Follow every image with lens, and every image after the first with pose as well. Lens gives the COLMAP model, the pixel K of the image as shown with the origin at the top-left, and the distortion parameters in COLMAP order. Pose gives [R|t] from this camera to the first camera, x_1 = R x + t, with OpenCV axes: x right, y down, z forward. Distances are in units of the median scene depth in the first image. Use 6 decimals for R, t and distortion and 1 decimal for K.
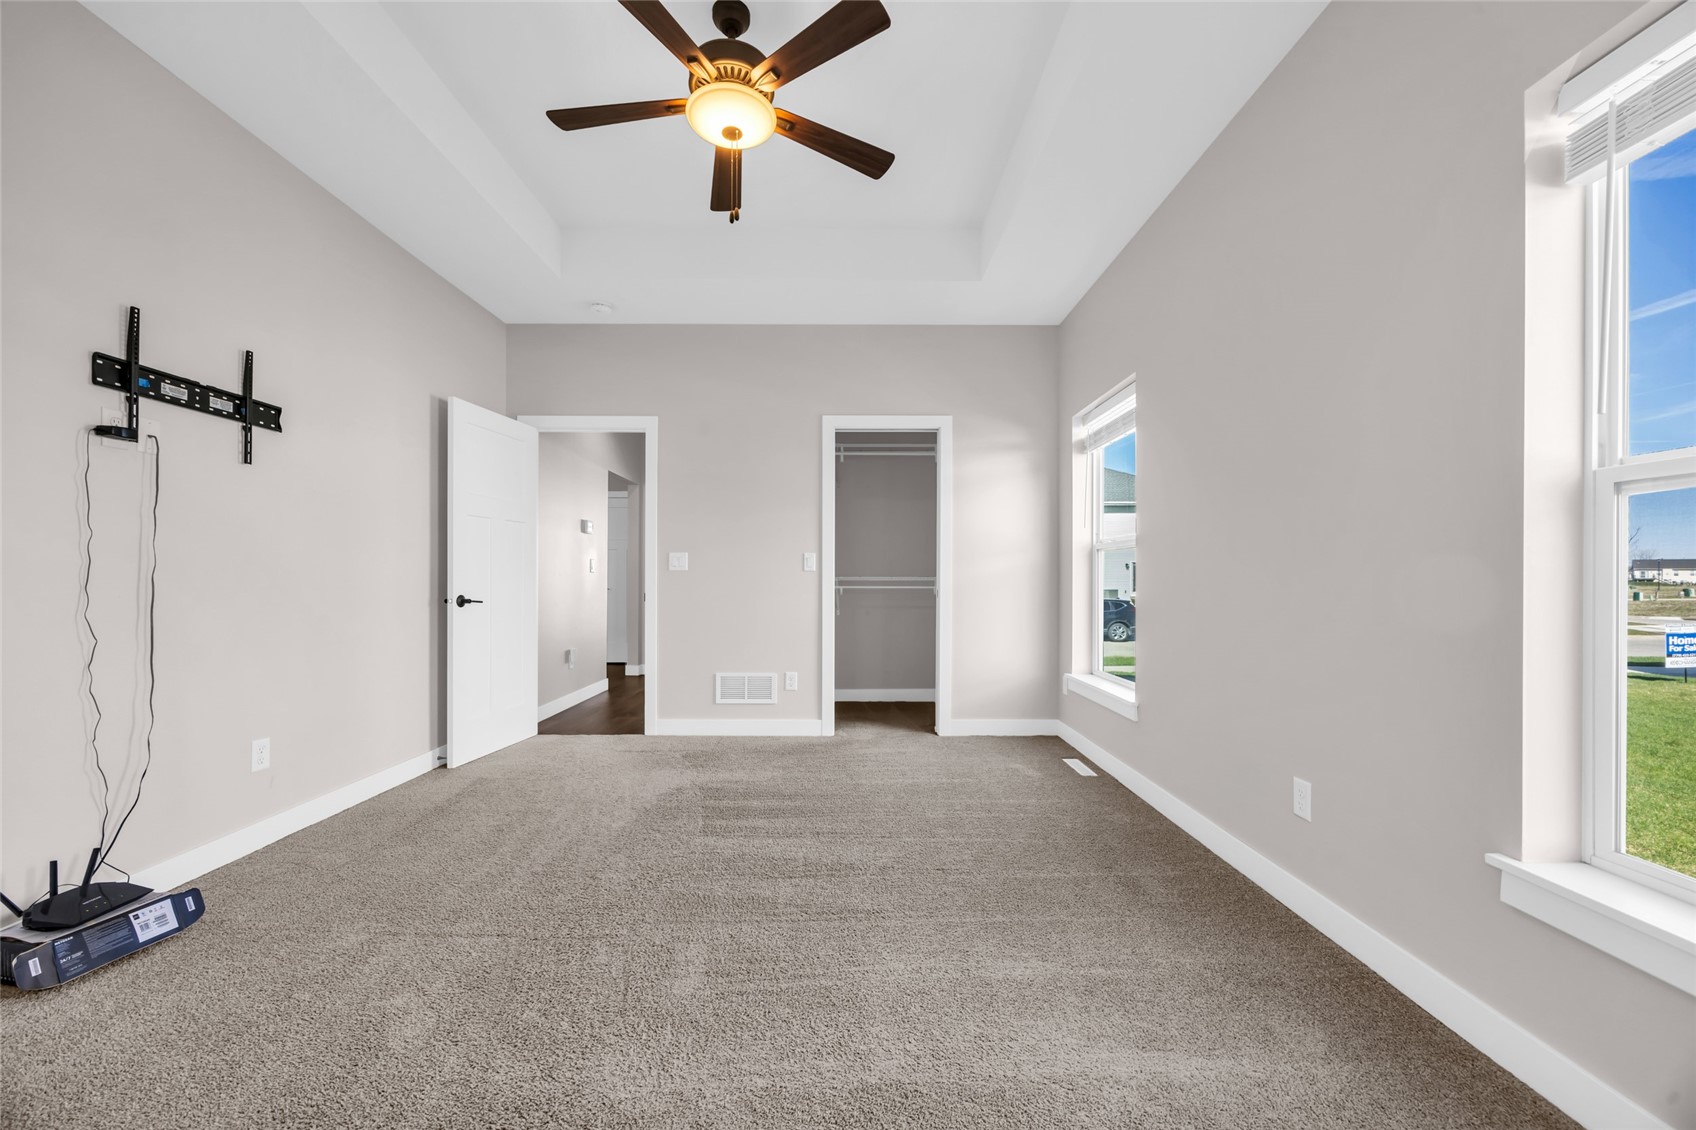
lens RADIAL K [[644.9, 0, 849.5], [0, 644.9, 571.3], [0, 0, 1]] dist [-0.001084, 0.000030]
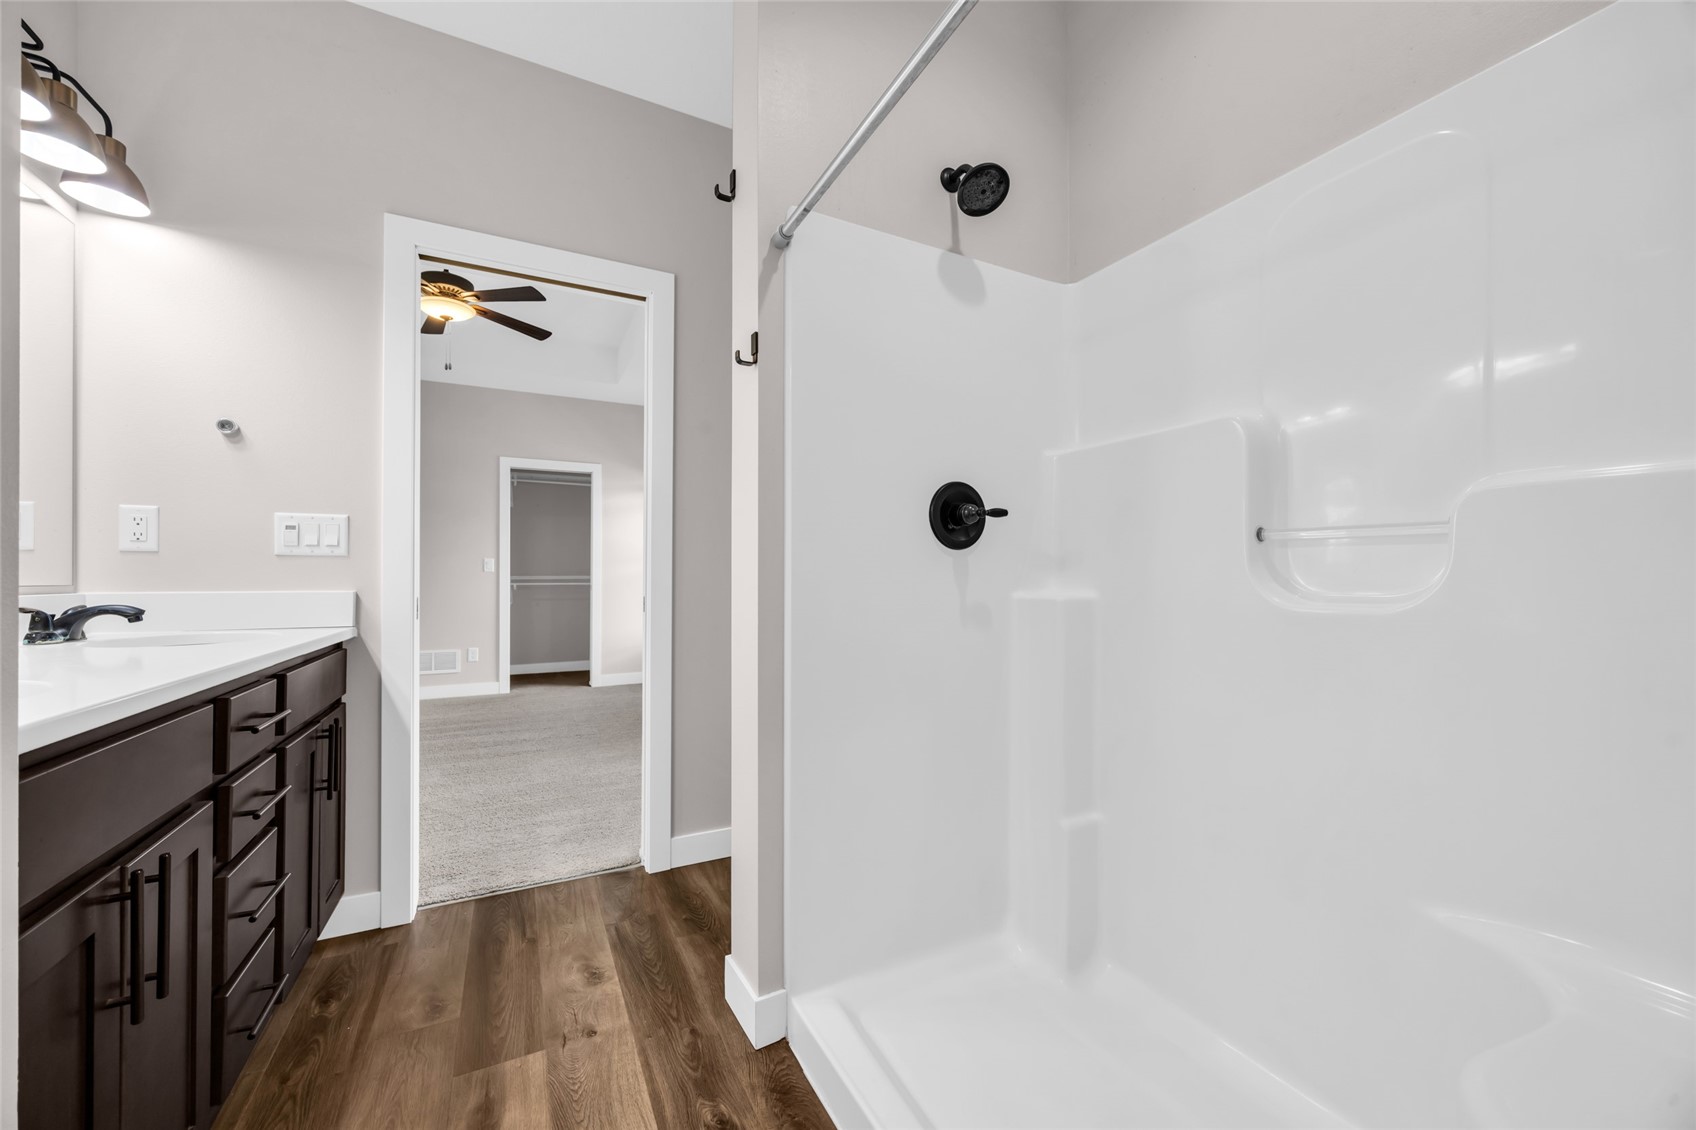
lens RADIAL K [[644.9, 0, 849.5], [0, 644.9, 571.3], [0, 0, 1]] dist [-0.001084, 0.000030]
pose [[0.890666, 0.000170, 0.454657, -0.003437], [-0.001463, 0.999996, 0.002492, -0.005916], [-0.454655, -0.002884, 0.890663, -0.533107]]
